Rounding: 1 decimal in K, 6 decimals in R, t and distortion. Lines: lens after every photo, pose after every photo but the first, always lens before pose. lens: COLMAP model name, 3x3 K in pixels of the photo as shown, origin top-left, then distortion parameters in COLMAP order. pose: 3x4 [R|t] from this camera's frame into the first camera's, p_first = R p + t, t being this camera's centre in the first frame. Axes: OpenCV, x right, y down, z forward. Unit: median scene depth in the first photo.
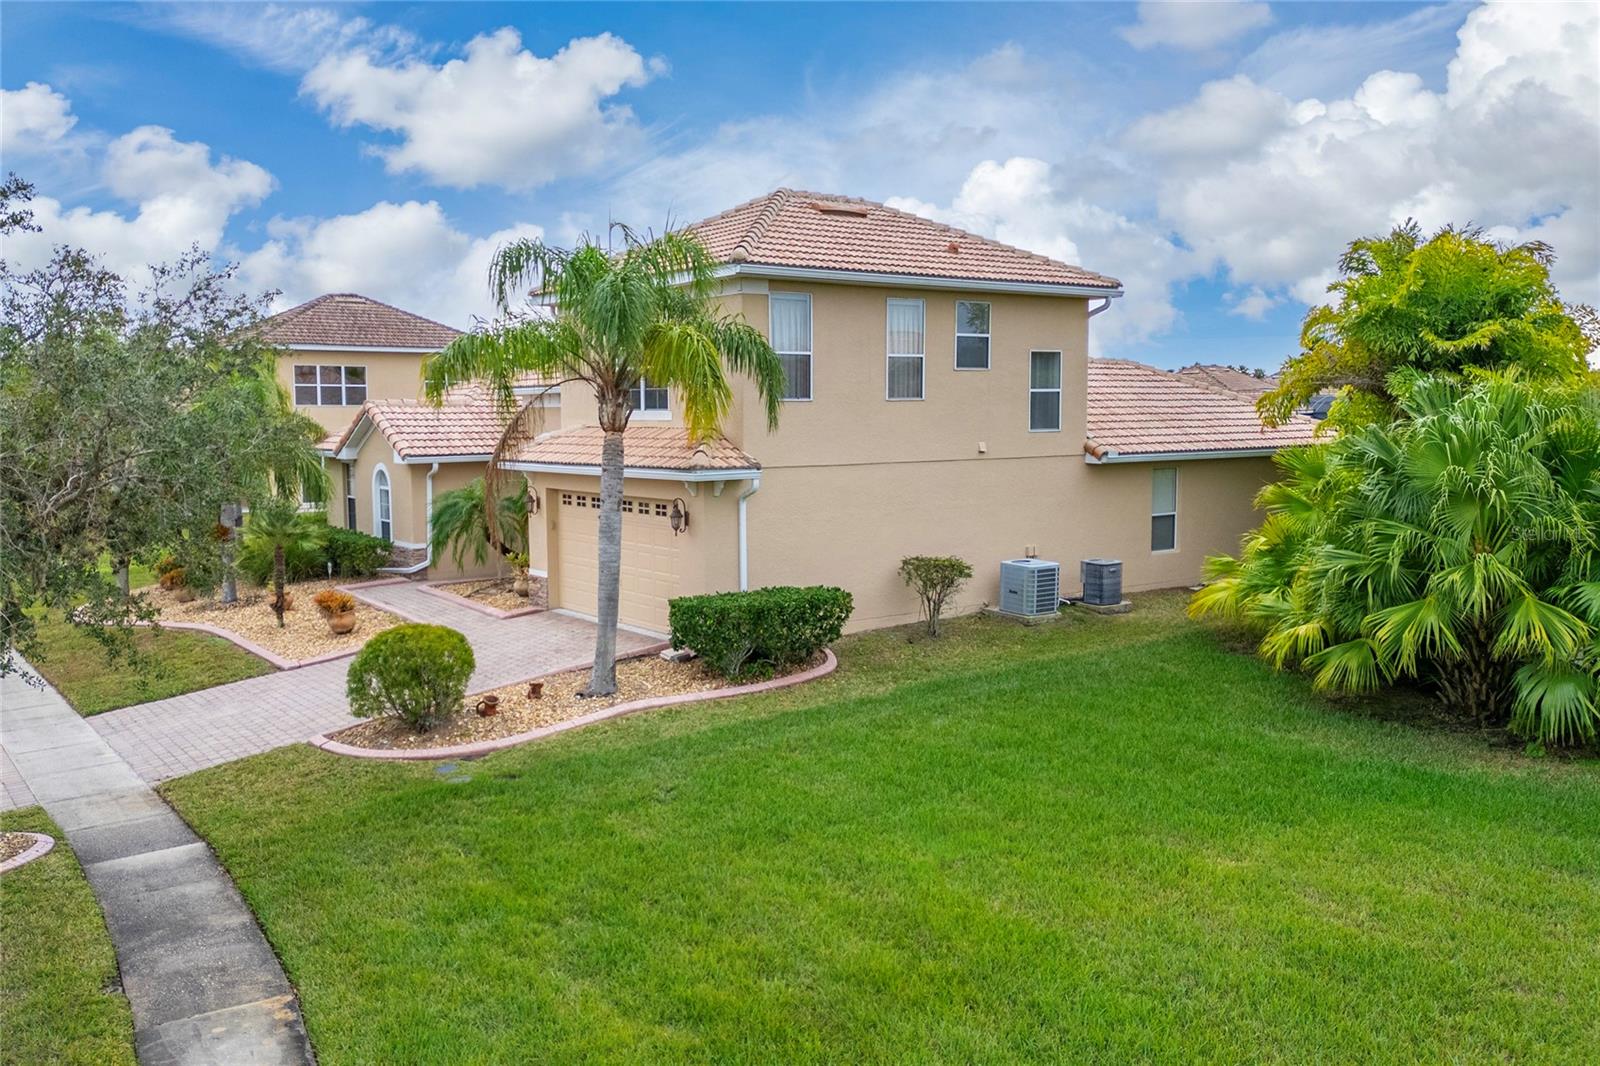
lens RADIAL K [[1287.1, 0, 800.0], [0, 1287.1, 533.0], [0, 0, 1]] dist [0.071317, -0.014960]
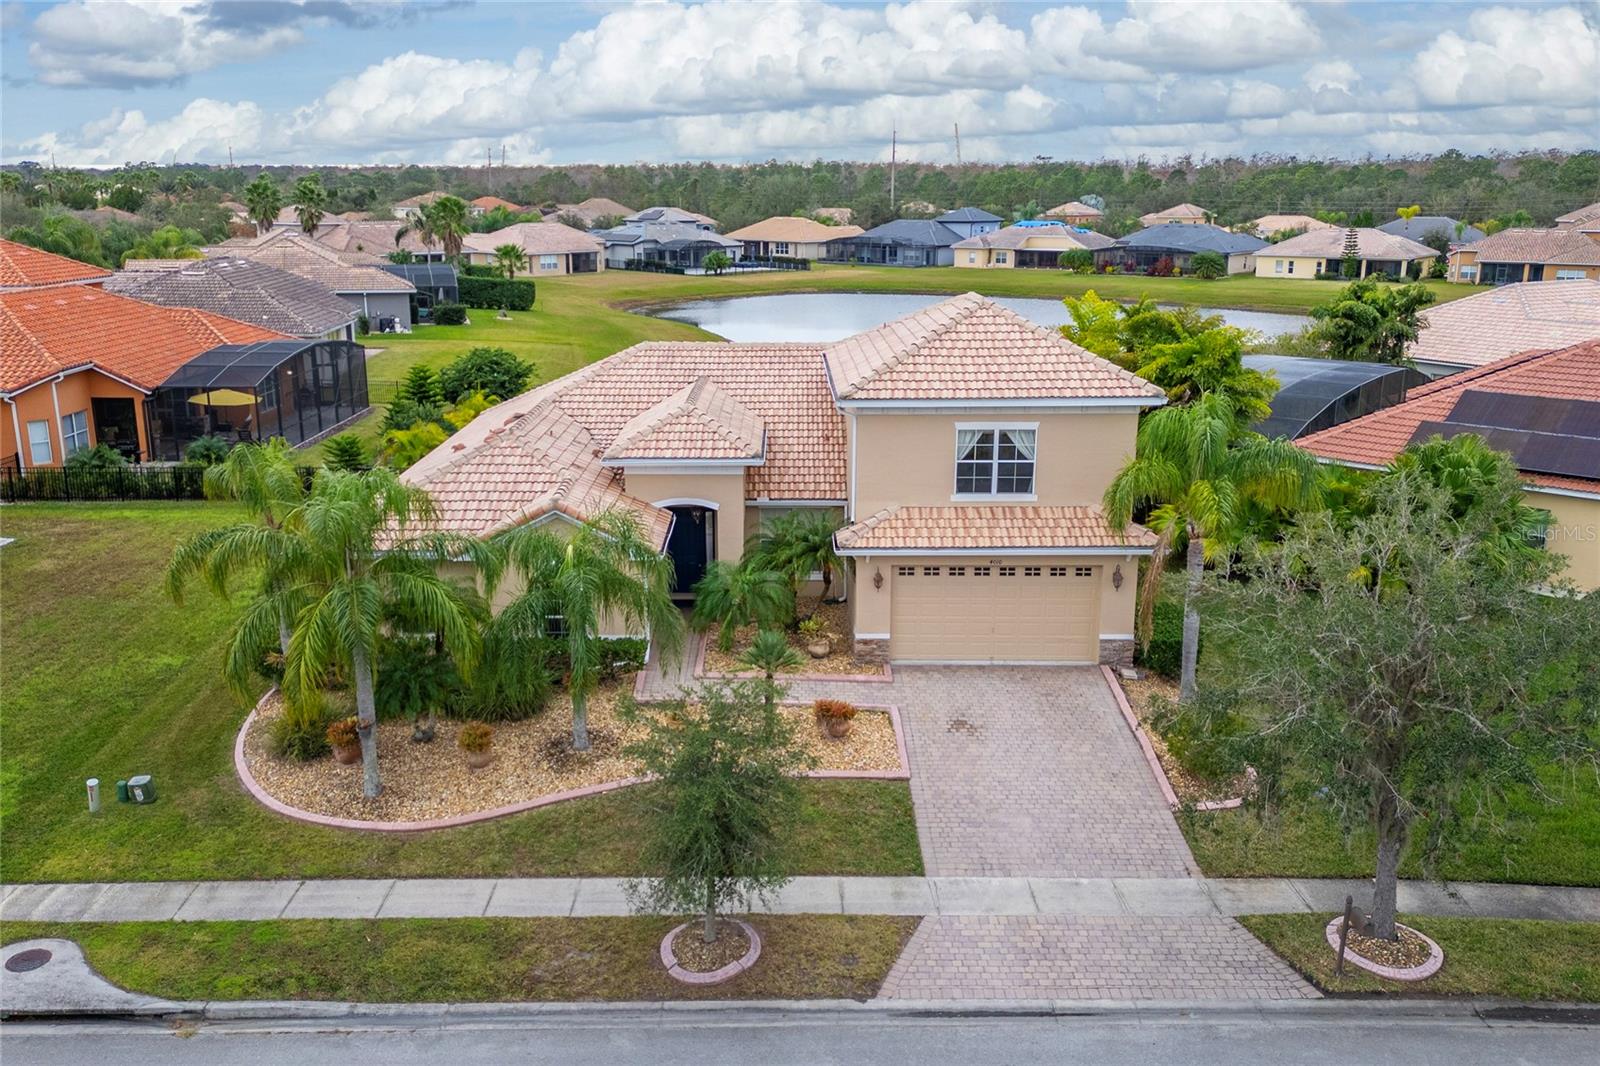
lens RADIAL K [[1323.6, 0, 800.0], [0, 1323.6, 533.0], [0, 0, 1]] dist [0.073737, -0.081229]
pose [[0.580598, -0.193196, 0.790937, -1.757137], [0.060650, 0.979003, 0.194613, -0.444592], [-0.811928, -0.065021, 0.580125, 0.575068]]
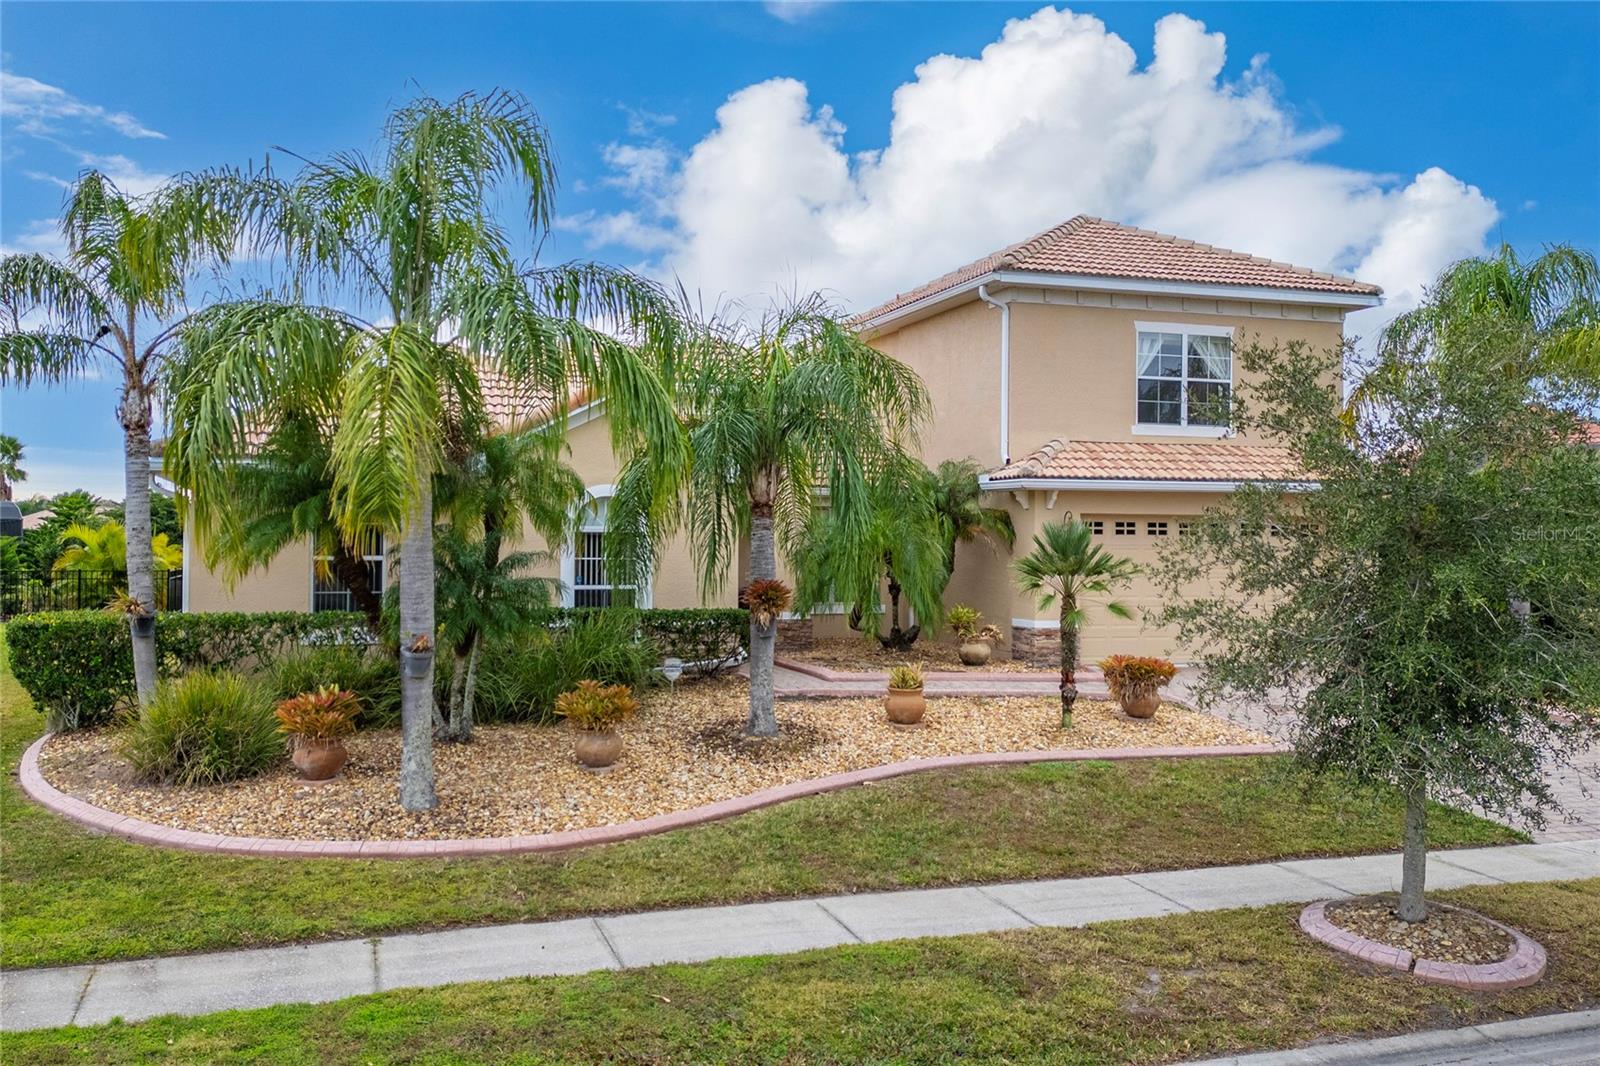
lens RADIAL K [[1323.6, 0, 800.0], [0, 1323.6, 533.0], [0, 0, 1]] dist [0.073737, -0.081229]
pose [[0.288553, 0.013885, 0.957363, -1.529718], [0.066520, 0.997188, -0.034512, -0.001393], [-0.955150, 0.073642, 0.286818, 1.408911]]
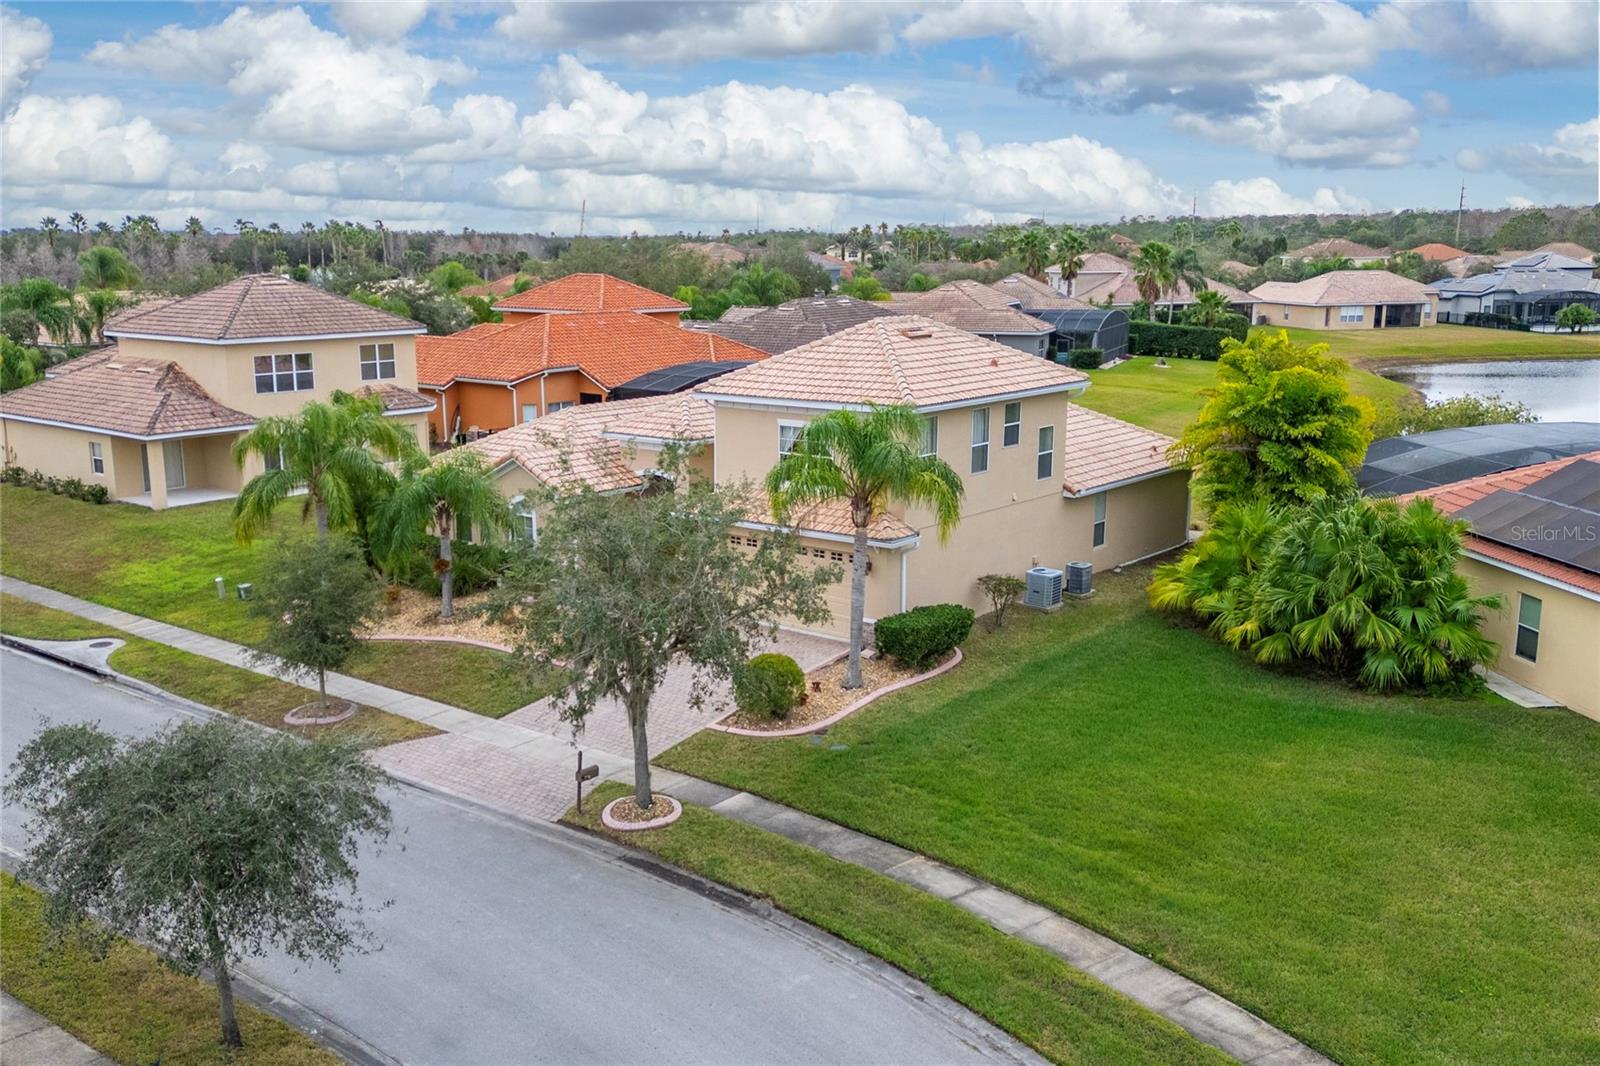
lens RADIAL K [[1475.2, 0, 769.1], [0, 1475.2, 573.6], [0, 0, 1]] dist [0.105768, -0.128752]
pose [[0.967221, -0.050697, 0.248824, -0.804004], [0.016982, 0.990588, 0.135817, -0.305728], [-0.253367, -0.127140, 0.958979, -0.840550]]
